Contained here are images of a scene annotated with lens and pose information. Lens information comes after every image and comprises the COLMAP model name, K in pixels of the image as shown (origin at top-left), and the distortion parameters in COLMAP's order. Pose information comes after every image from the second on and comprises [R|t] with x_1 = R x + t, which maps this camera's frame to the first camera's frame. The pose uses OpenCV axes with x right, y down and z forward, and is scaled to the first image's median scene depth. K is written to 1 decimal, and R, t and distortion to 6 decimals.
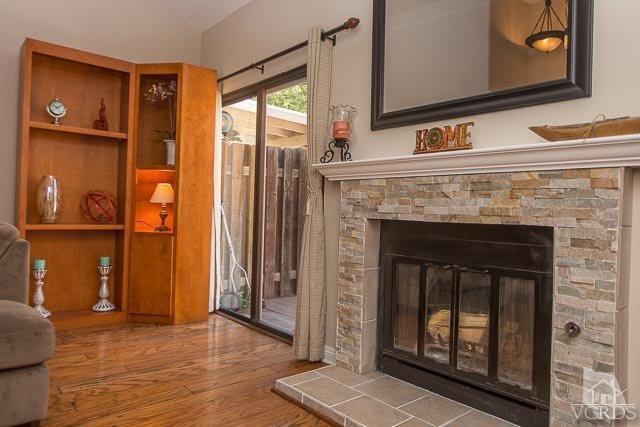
lens RADIAL K [[430.8, 0, 320.3], [0, 430.8, 204.1], [0, 0, 1]] dist [-0.008205, -0.001837]
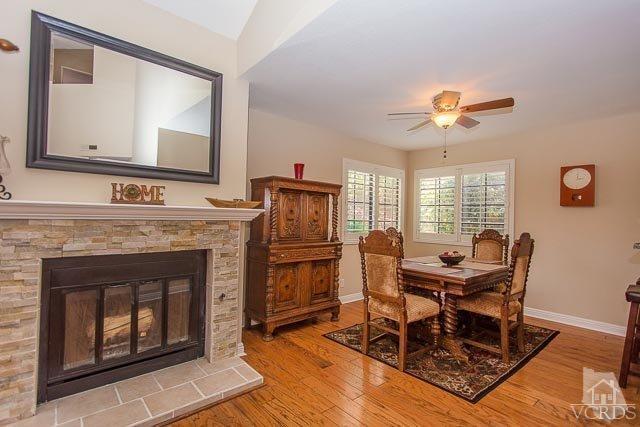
lens RADIAL K [[309.0, 0, 312.5], [0, 309.0, 212.4], [0, 0, 1]] dist [0.001524, 0.000190]
pose [[0.011458, -0.008736, 0.999896, -0.732798], [-0.027649, 0.999577, 0.009050, -0.117749], [-0.999552, -0.027749, 0.011212, 0.435015]]
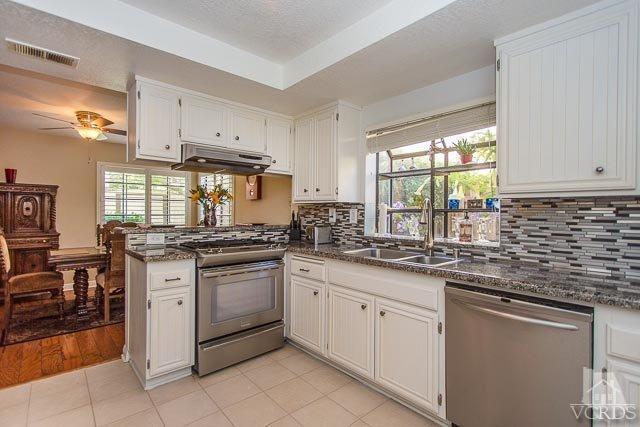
lens RADIAL K [[309.0, 0, 312.5], [0, 309.0, 212.4], [0, 0, 1]] dist [0.001524, 0.000190]
pose [[0.003344, -0.025545, 0.999668, -1.089758], [-0.008727, 0.999635, 0.025574, -0.149466], [-0.999956, -0.008810, 0.003120, -1.507406]]
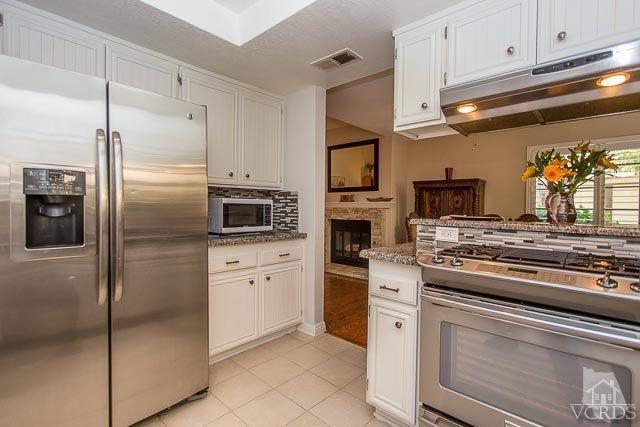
lens RADIAL K [[309.0, 0, 312.5], [0, 309.0, 212.4], [0, 0, 1]] dist [0.001524, 0.000190]
pose [[0.994700, -0.016909, 0.101420, -0.315484], [0.014576, 0.999613, 0.023701, -0.096851], [-0.101781, -0.022097, 0.994561, -1.754415]]
